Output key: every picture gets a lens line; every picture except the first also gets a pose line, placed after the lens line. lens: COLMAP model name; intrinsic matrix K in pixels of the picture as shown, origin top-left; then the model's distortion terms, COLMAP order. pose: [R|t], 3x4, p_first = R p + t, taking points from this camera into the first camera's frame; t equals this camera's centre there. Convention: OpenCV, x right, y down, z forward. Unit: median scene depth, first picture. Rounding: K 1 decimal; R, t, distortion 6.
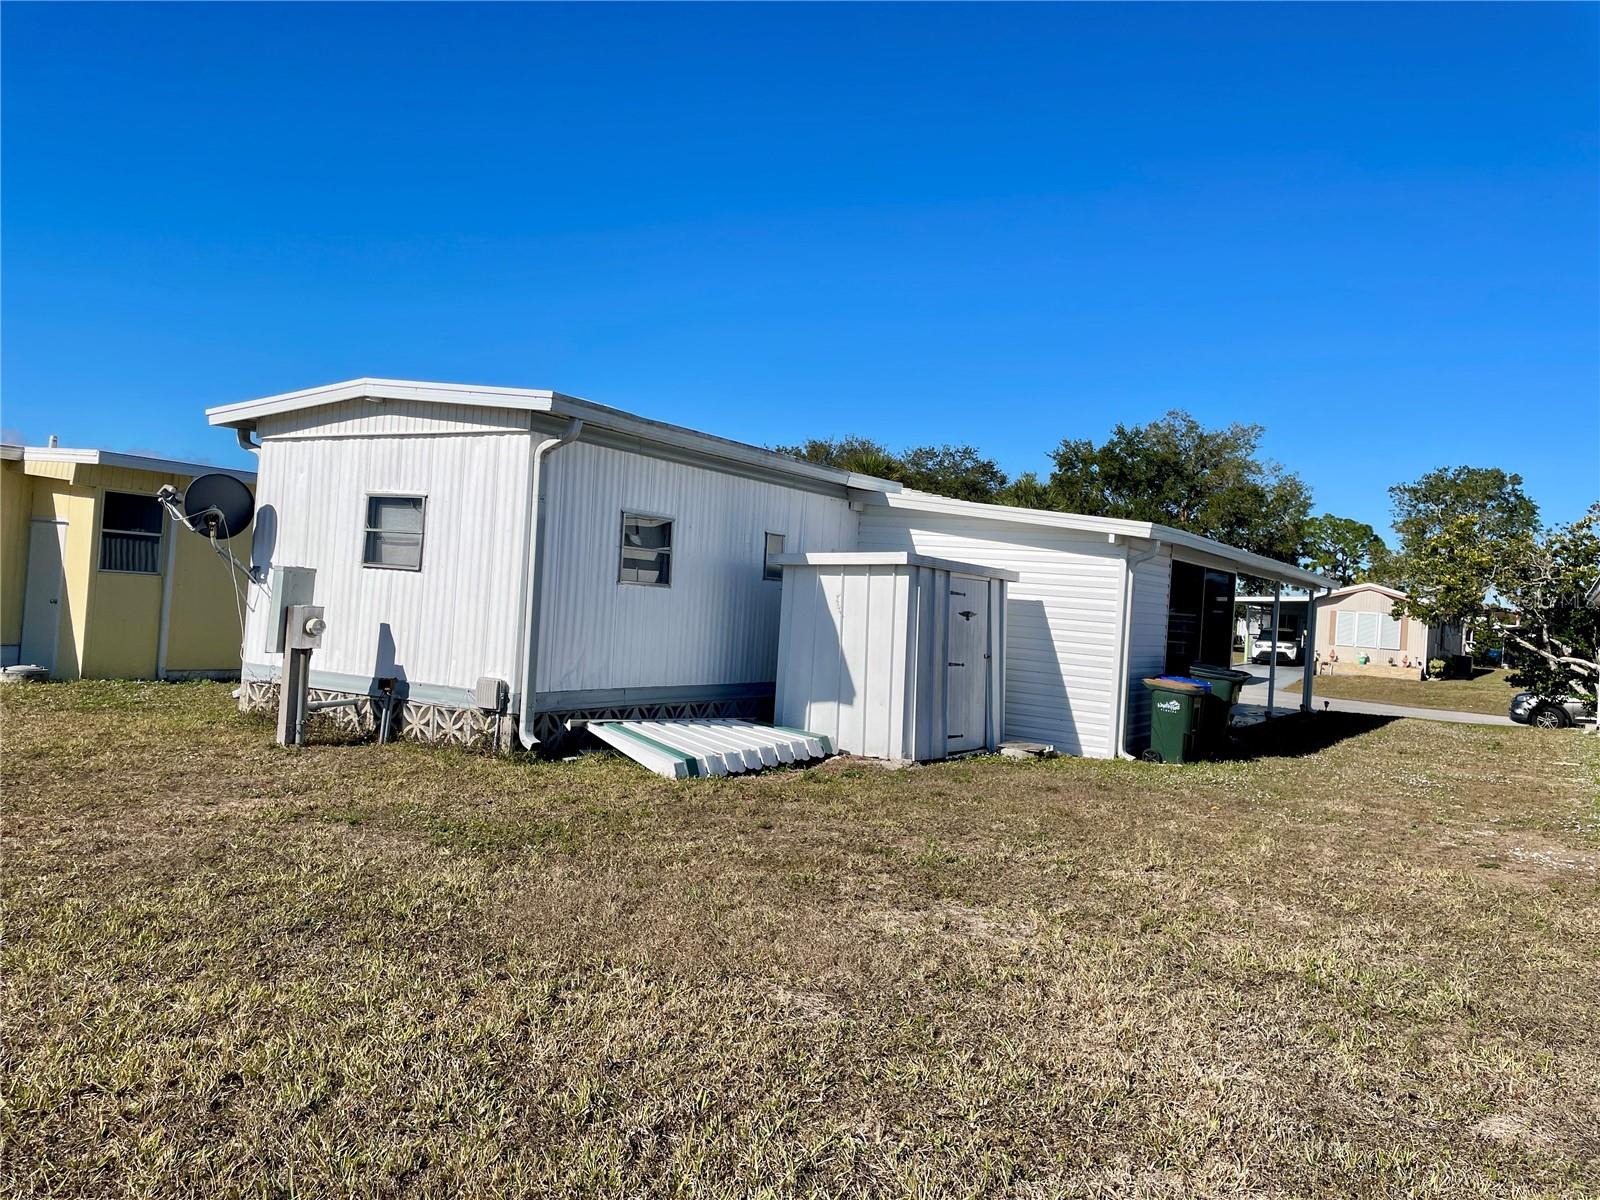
lens RADIAL K [[1209.1, 0, 801.9], [0, 1209.1, 585.6], [0, 0, 1]] dist [0.100532, -0.129680]
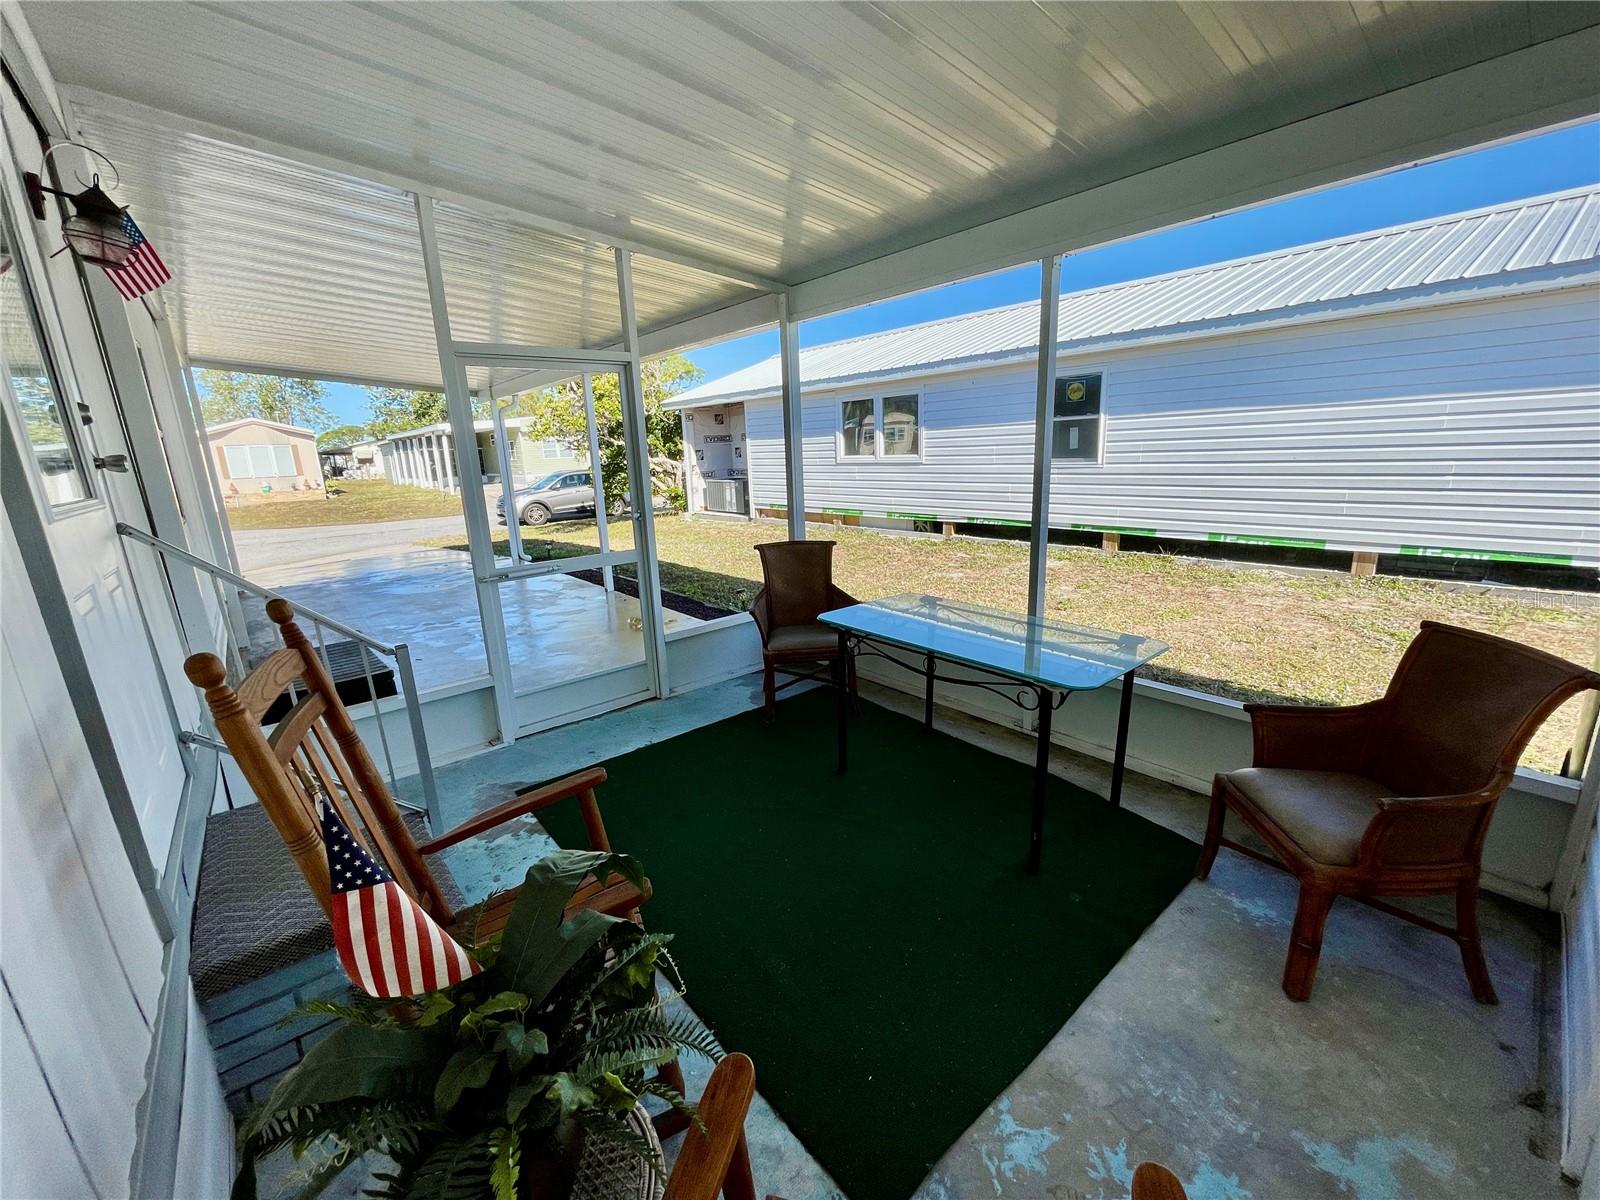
lens RADIAL K [[646.9, 0, 802.5], [0, 646.9, 599.4], [0, 0, 1]] dist [-0.000124, -0.000147]
pose [[0.309982, -0.295699, 0.903589, 0.051997], [0.054496, 0.954367, 0.293621, 0.011052], [-0.949179, -0.041775, 0.311951, 0.359387]]
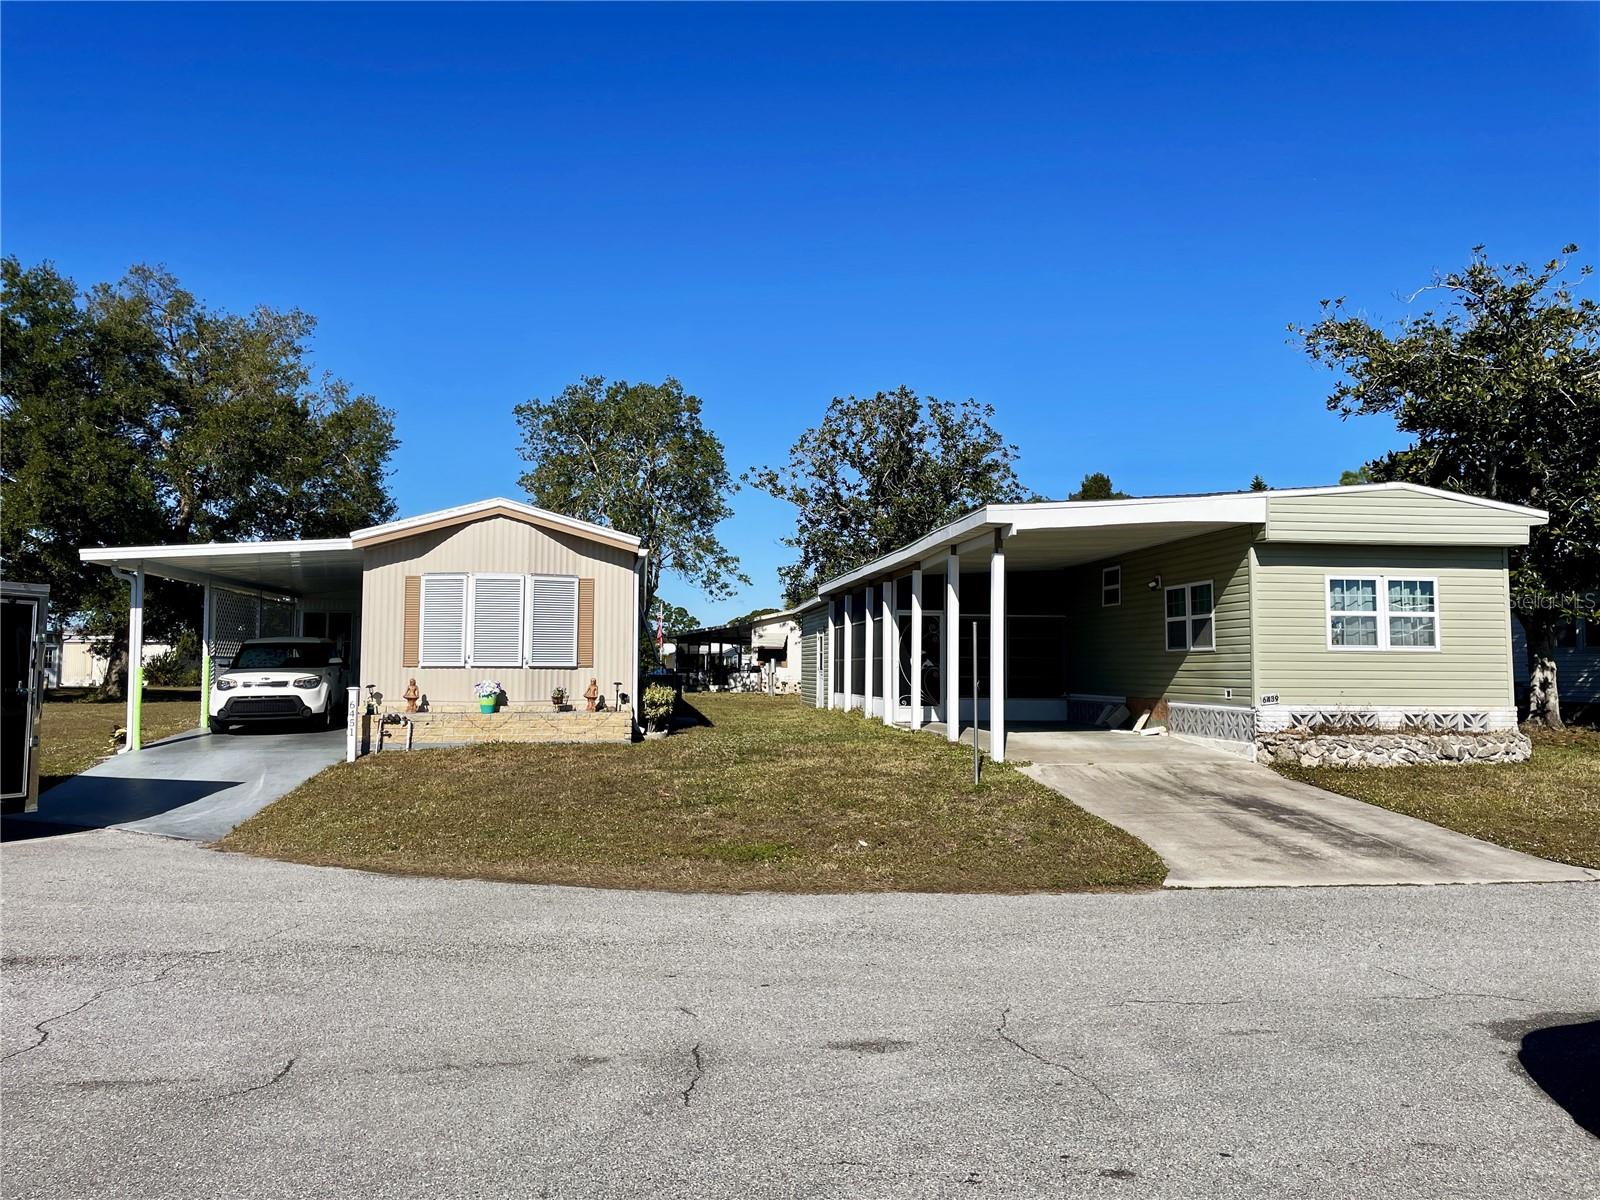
lens RADIAL K [[1209.1, 0, 801.9], [0, 1209.1, 585.6], [0, 0, 1]] dist [0.100532, -0.129680]
pose [[0.772218, -0.017529, 0.635116, 0.300734], [0.041611, 0.998869, -0.023025, 0.038713], [-0.633994, 0.044208, 0.772073, 0.663547]]
